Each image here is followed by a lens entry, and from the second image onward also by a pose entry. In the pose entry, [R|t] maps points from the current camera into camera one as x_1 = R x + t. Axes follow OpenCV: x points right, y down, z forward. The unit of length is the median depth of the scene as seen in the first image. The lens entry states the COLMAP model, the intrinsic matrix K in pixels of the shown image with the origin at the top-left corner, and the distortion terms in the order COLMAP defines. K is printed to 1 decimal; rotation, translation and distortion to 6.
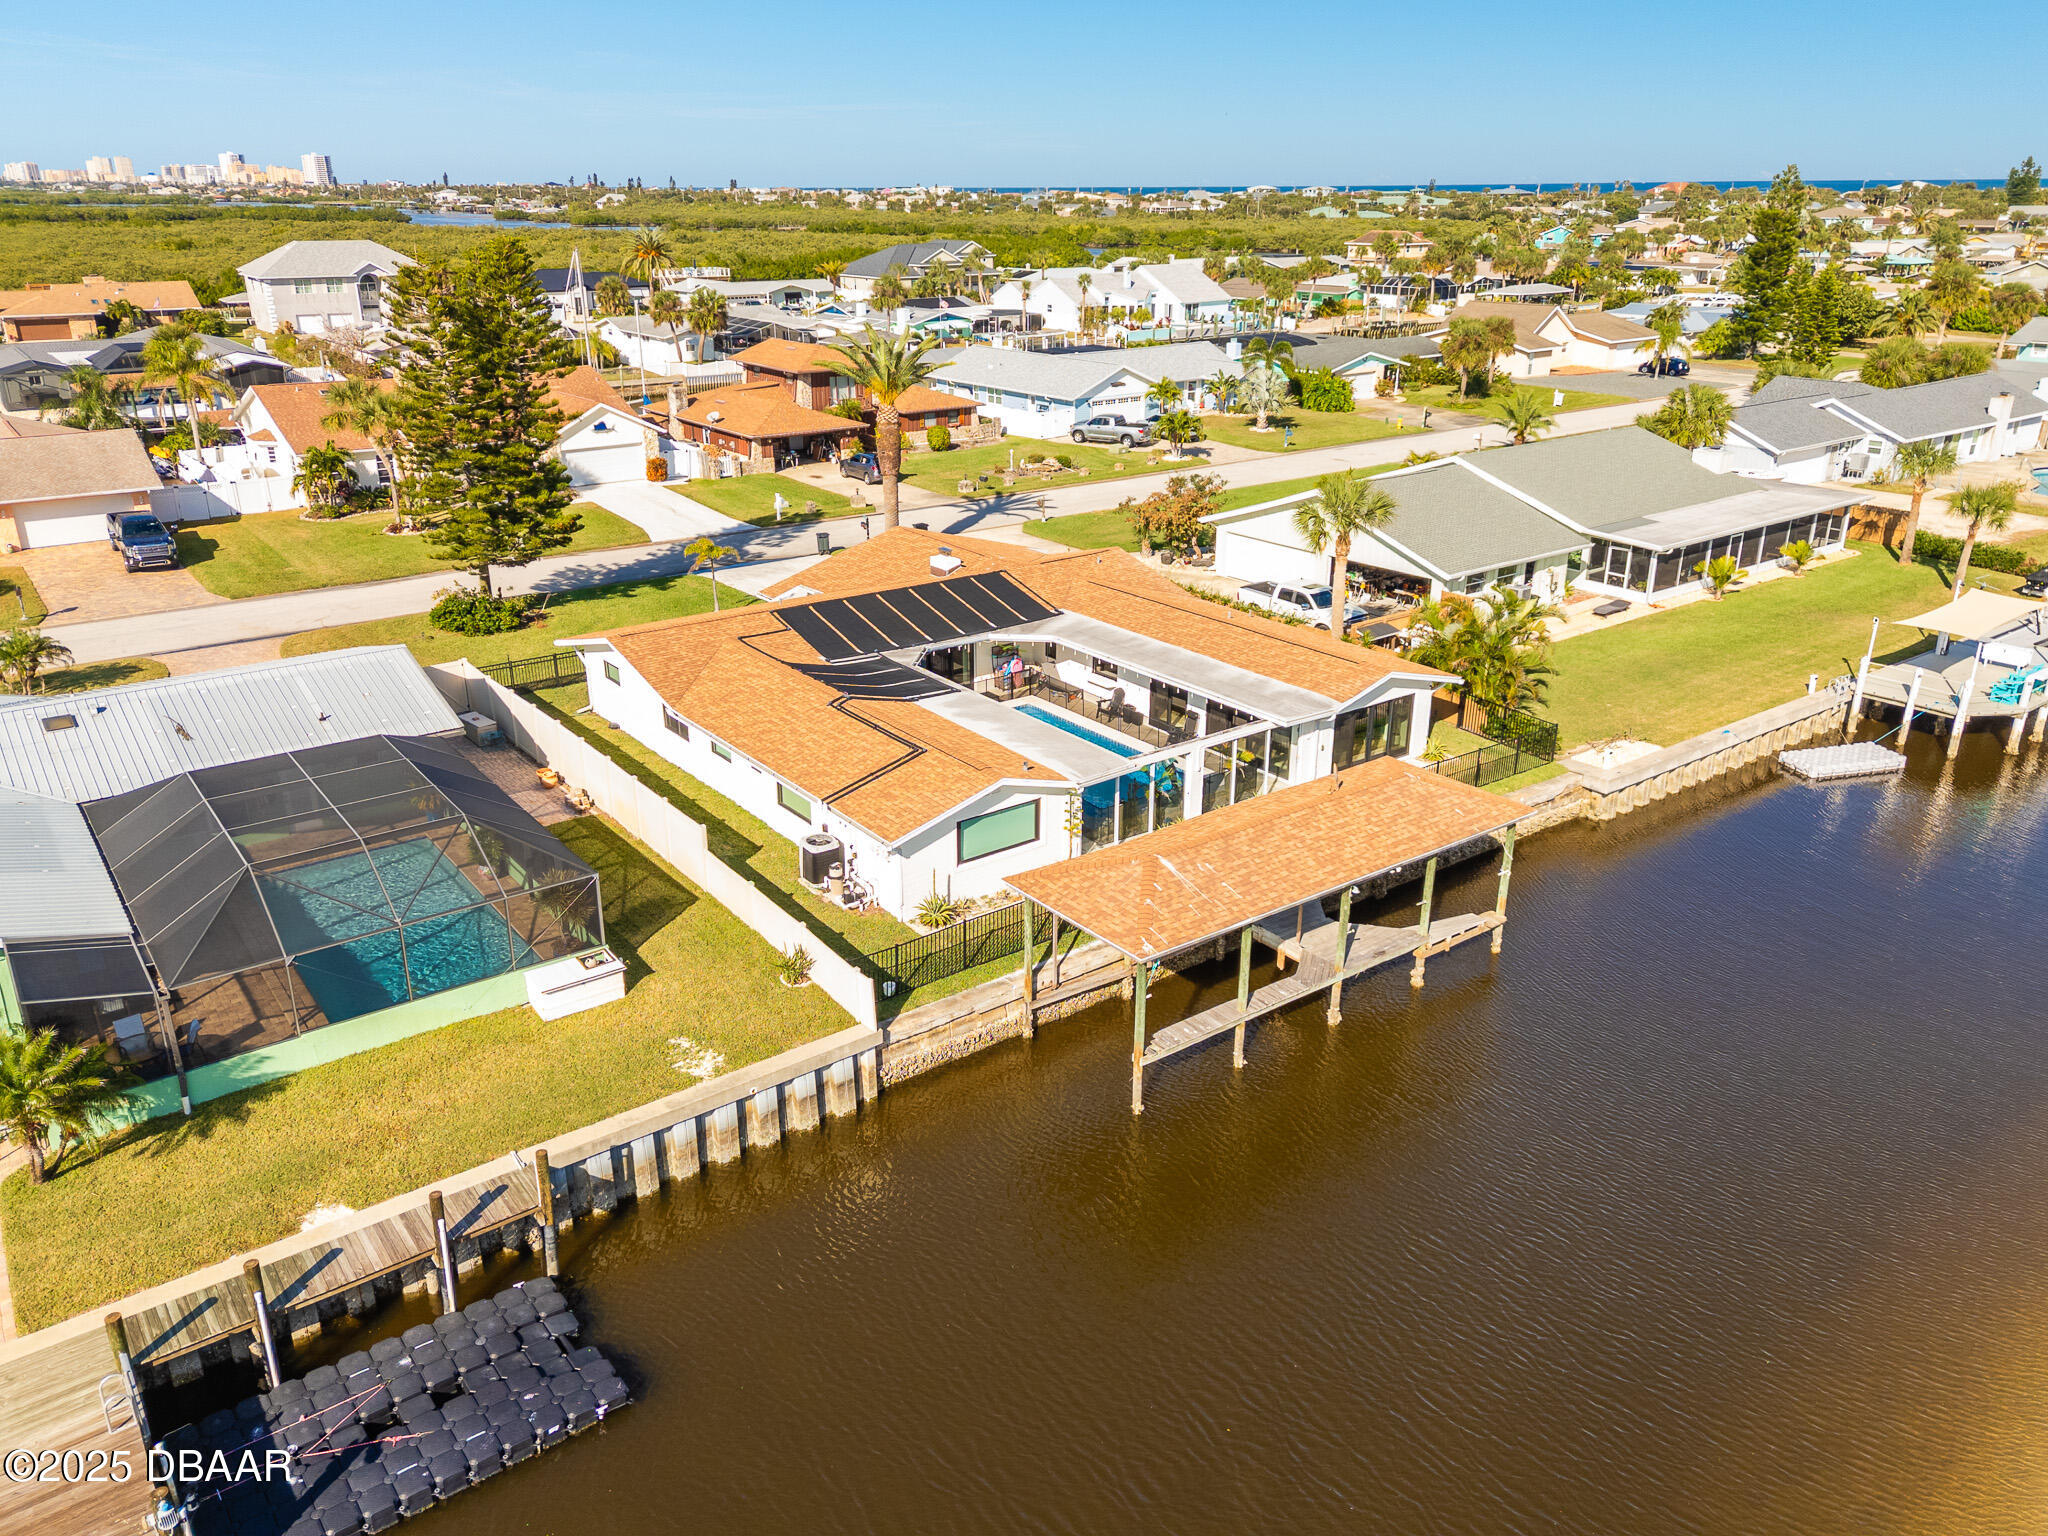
lens RADIAL K [[1490.0, 0, 1021.1], [0, 1490.0, 773.4], [0, 0, 1]] dist [0.067377, -0.055898]
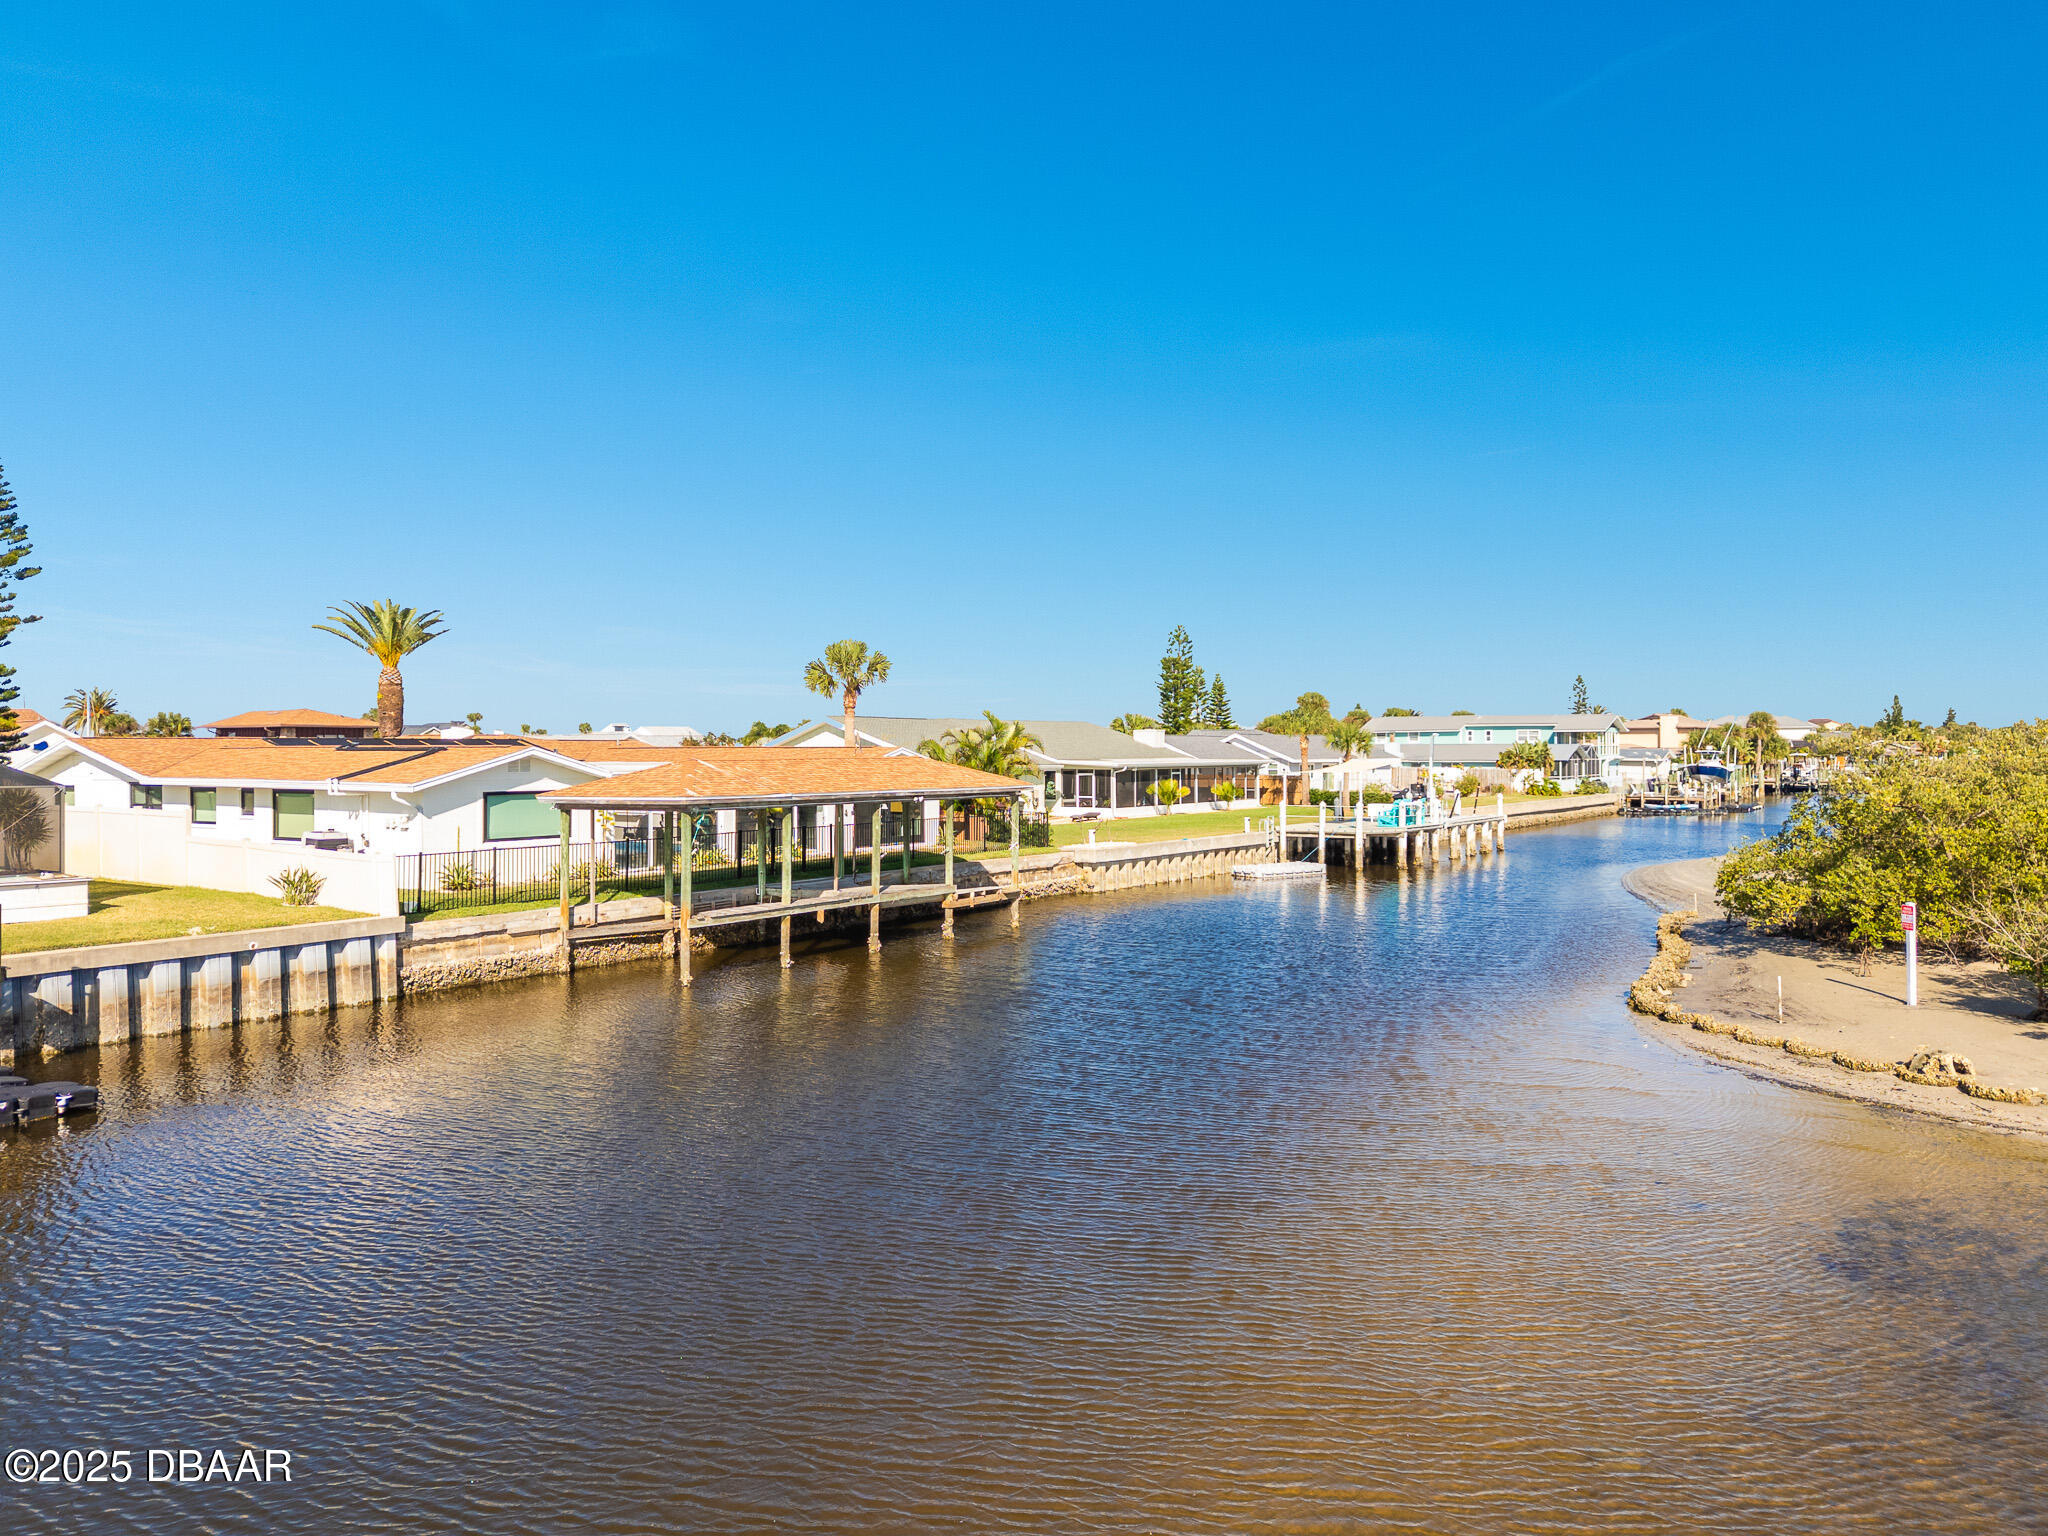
lens RADIAL K [[1490.0, 0, 1021.1], [0, 1490.0, 773.4], [0, 0, 1]] dist [0.067377, -0.055898]
pose [[0.946907, -0.010691, 0.321331, -0.017912], [0.122827, 0.935666, -0.330821, 0.279179], [-0.297122, 0.352725, 0.887302, 0.005357]]
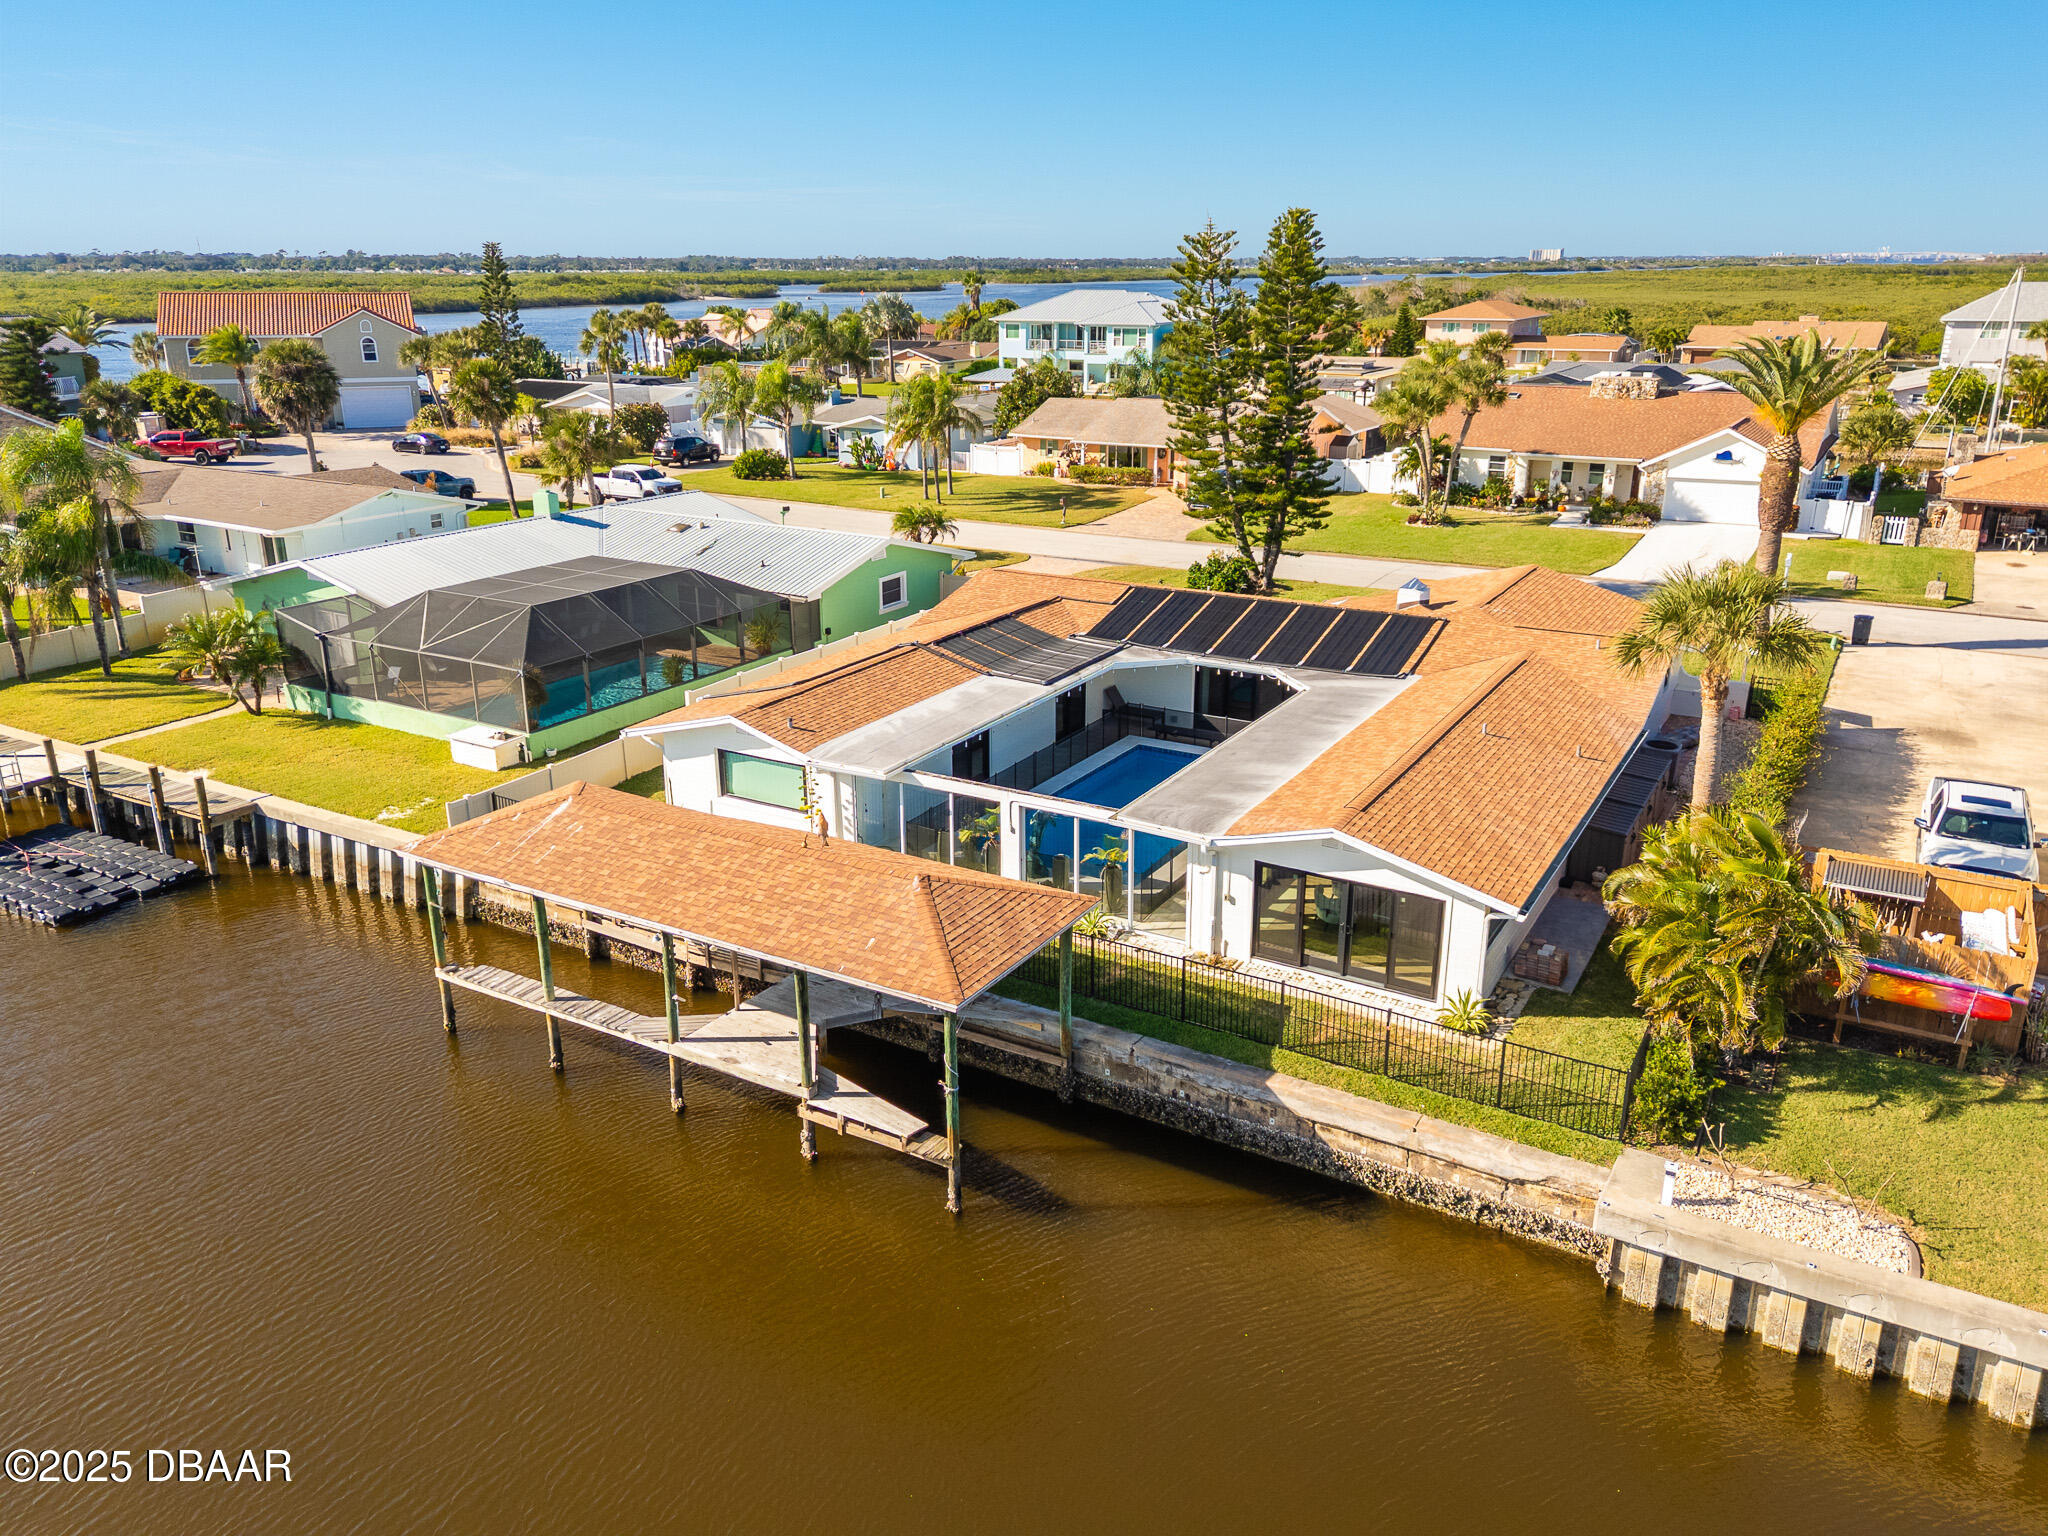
lens RADIAL K [[1487.7, 0, 1024.0], [0, 1487.7, 768.0], [0, 0, 1]] dist [0.113600, -0.150630]
pose [[0.382768, 0.294745, -0.875565, 0.626125], [-0.333750, 0.927851, 0.166442, -0.129461], [0.861452, 0.228511, 0.453523, 0.522151]]
